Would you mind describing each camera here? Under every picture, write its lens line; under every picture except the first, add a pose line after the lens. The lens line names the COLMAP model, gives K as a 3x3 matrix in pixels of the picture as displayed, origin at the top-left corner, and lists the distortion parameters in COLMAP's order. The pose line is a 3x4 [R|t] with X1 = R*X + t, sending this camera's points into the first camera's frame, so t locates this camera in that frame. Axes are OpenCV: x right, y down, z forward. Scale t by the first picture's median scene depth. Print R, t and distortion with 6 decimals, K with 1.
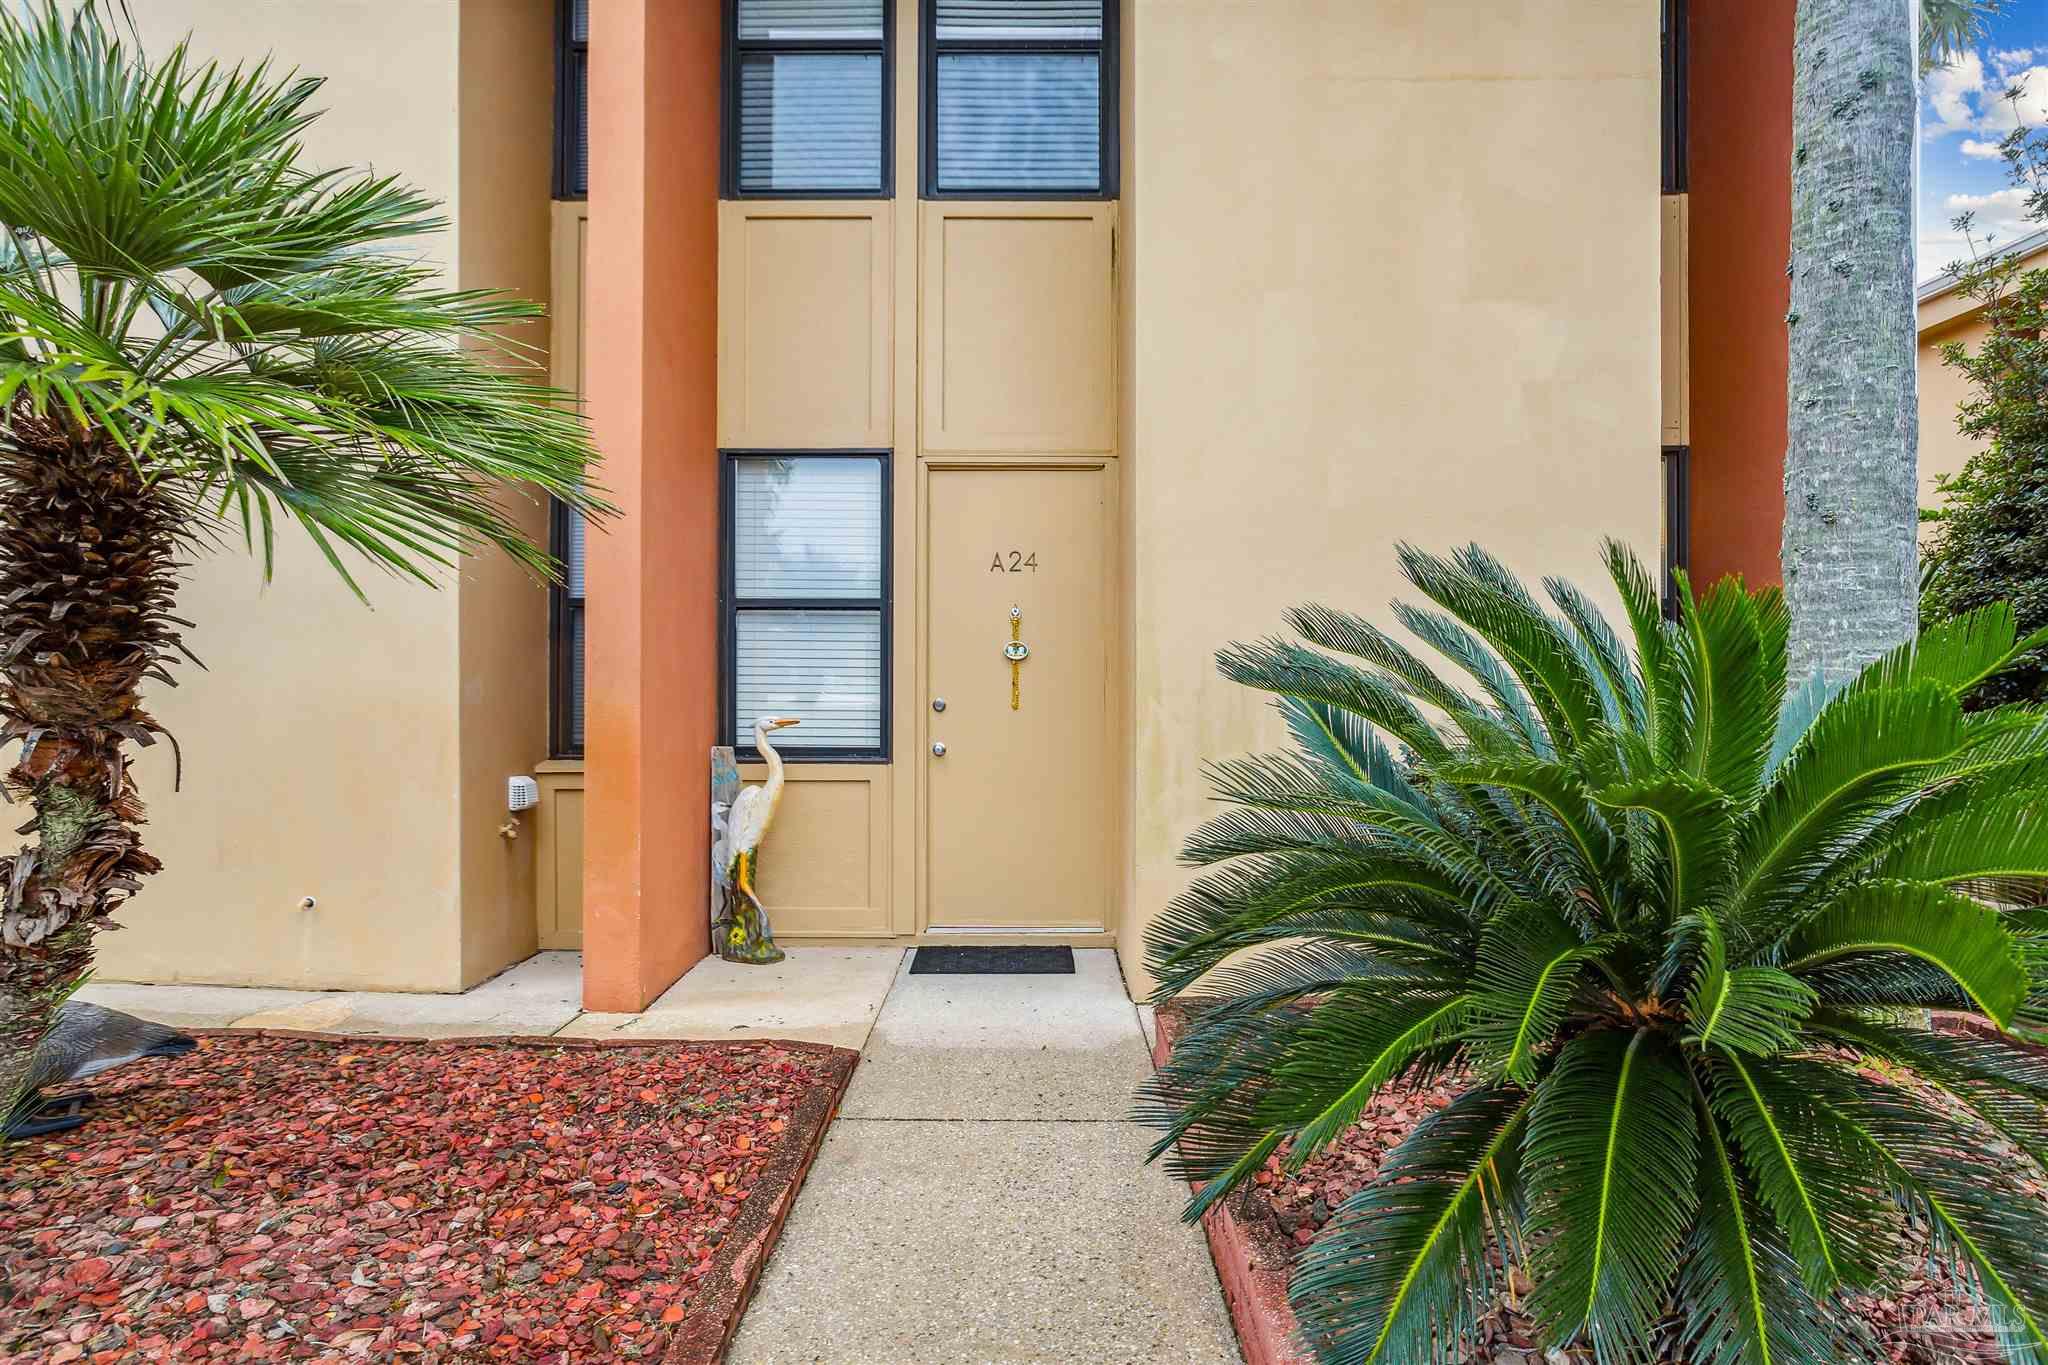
lens RADIAL K [[1077.9, 0, 988.5], [0, 1077.9, 680.8], [0, 0, 1]] dist [-0.003717, 0.000752]
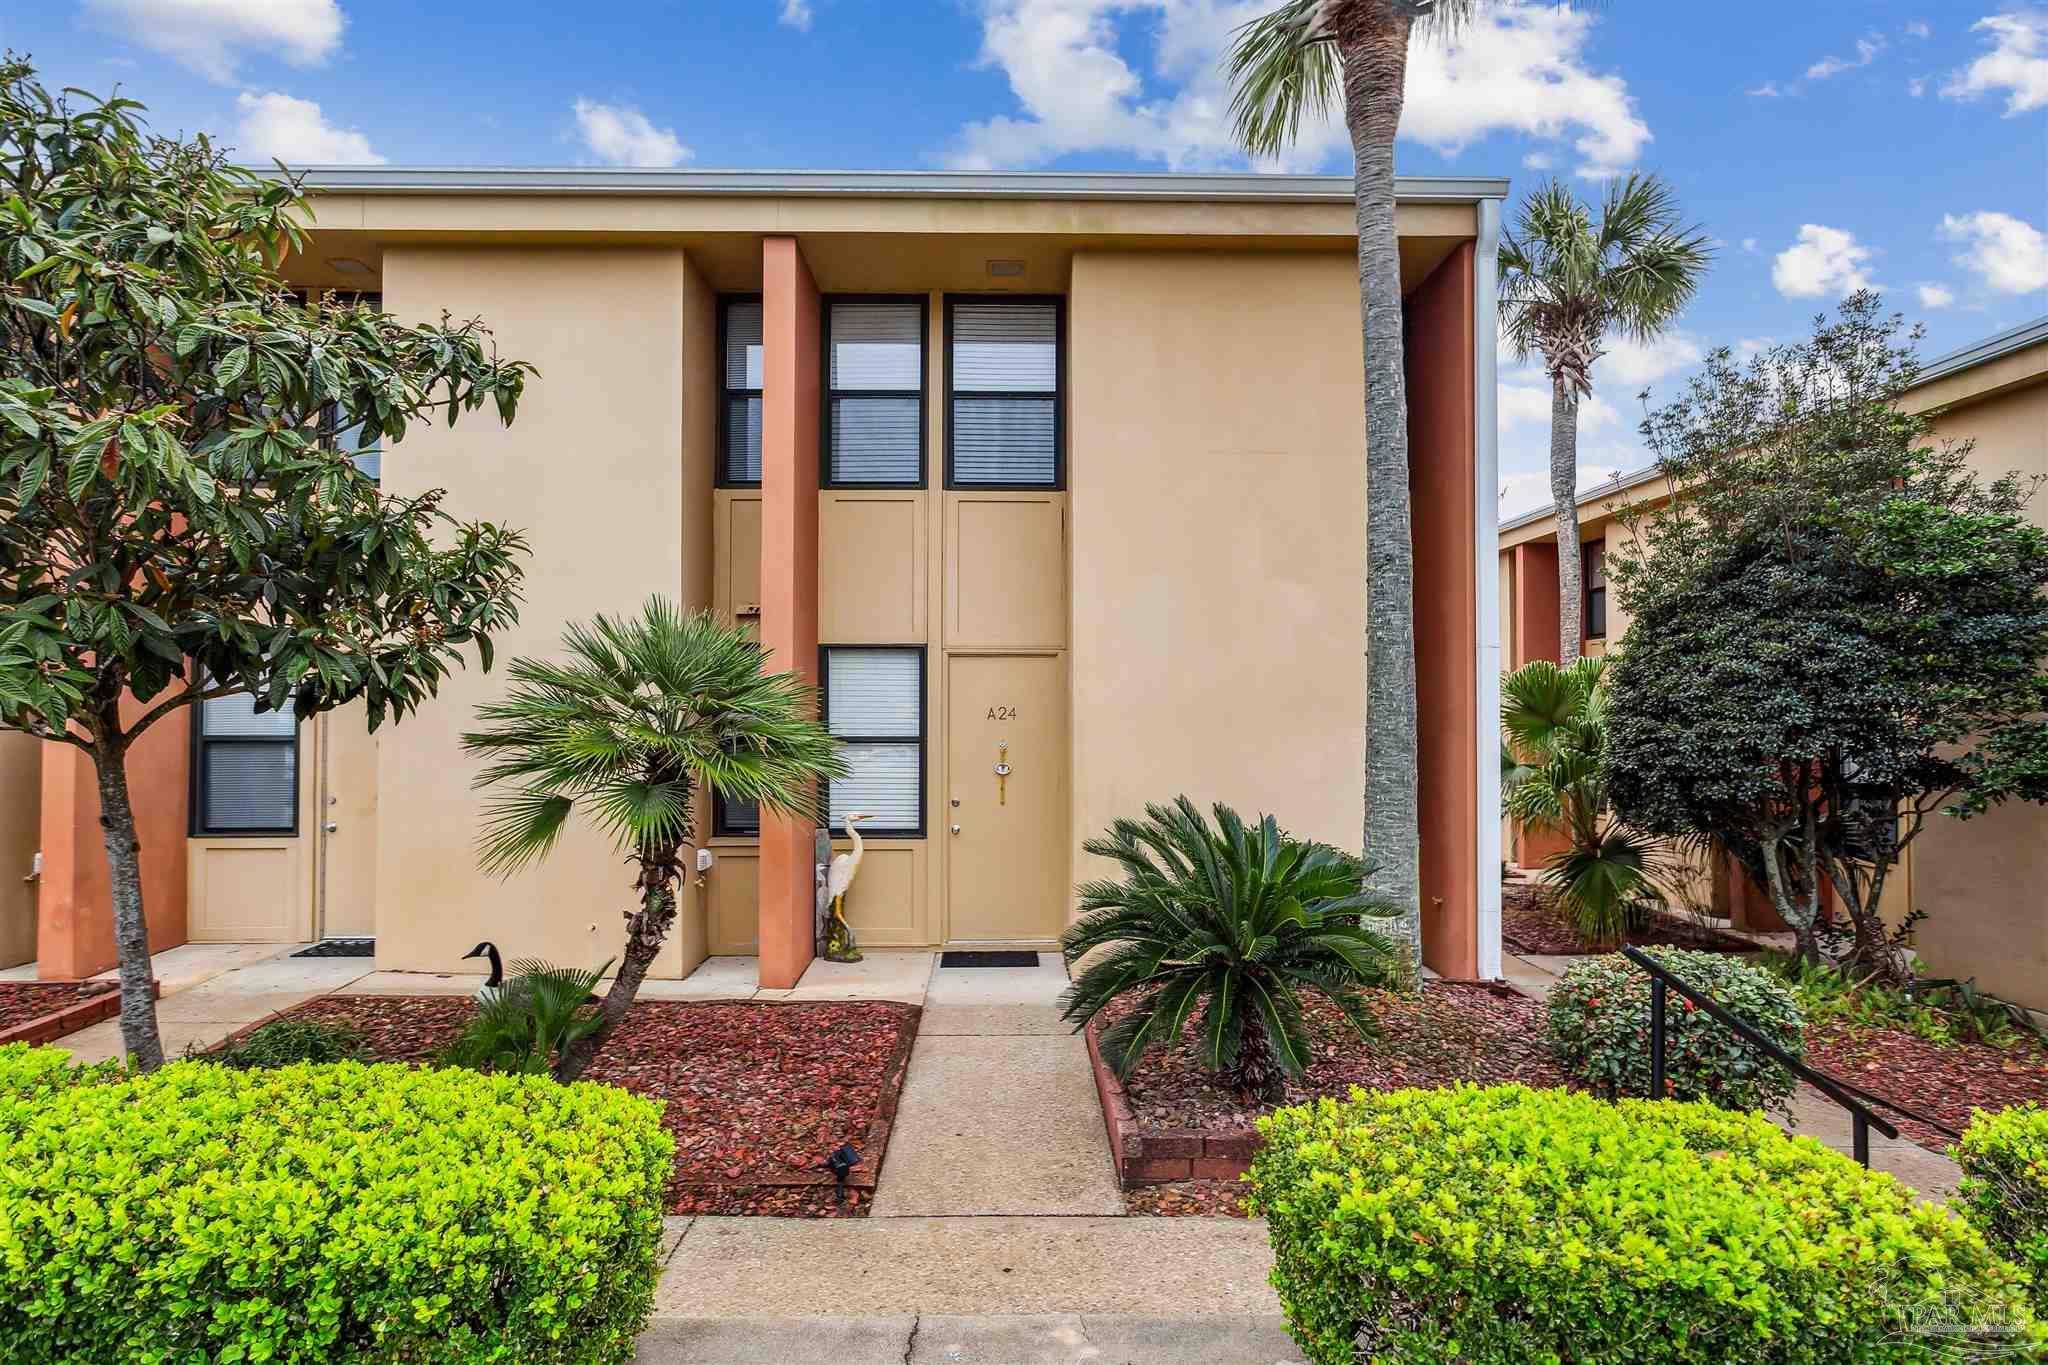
lens RADIAL K [[1075.6, 0, 985.5], [0, 1075.6, 678.7], [0, 0, 1]] dist [-0.010138, 0.002018]
pose [[0.999732, 0.000252, 0.023164, -0.039547], [0.000160, 0.999842, -0.017756, -0.138990], [-0.023165, 0.017755, 0.999574, -0.639985]]
